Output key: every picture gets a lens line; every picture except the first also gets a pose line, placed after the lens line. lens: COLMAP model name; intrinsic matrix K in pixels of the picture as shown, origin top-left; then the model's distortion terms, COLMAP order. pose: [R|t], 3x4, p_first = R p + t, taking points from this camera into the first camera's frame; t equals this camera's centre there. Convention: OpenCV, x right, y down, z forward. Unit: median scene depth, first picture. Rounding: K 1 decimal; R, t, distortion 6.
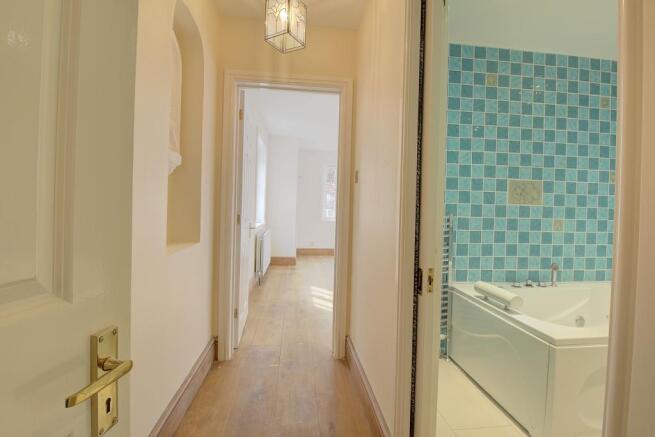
lens RADIAL K [[300.5, 0, 328.5], [0, 300.5, 210.1], [0, 0, 1]] dist [0.000537, -0.012310]
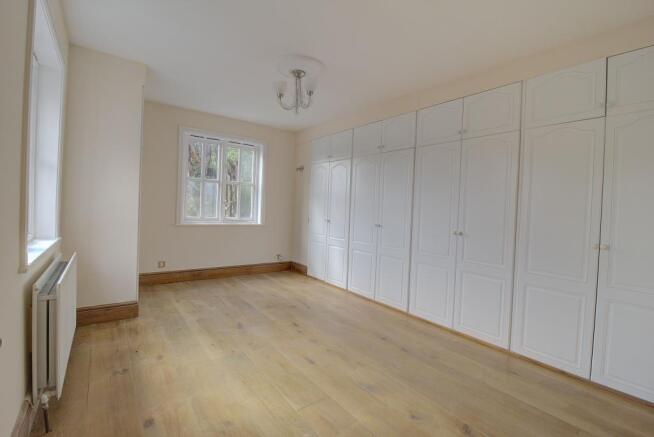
lens RADIAL K [[300.0, 0, 328.0], [0, 300.0, 210.1], [0, 0, 1]] dist [0.000537, -0.012310]
pose [[0.862635, -0.004893, 0.505804, -0.090704], [-0.003272, 0.999878, 0.015253, -0.005779], [-0.505817, -0.014813, 0.862514, 0.419082]]
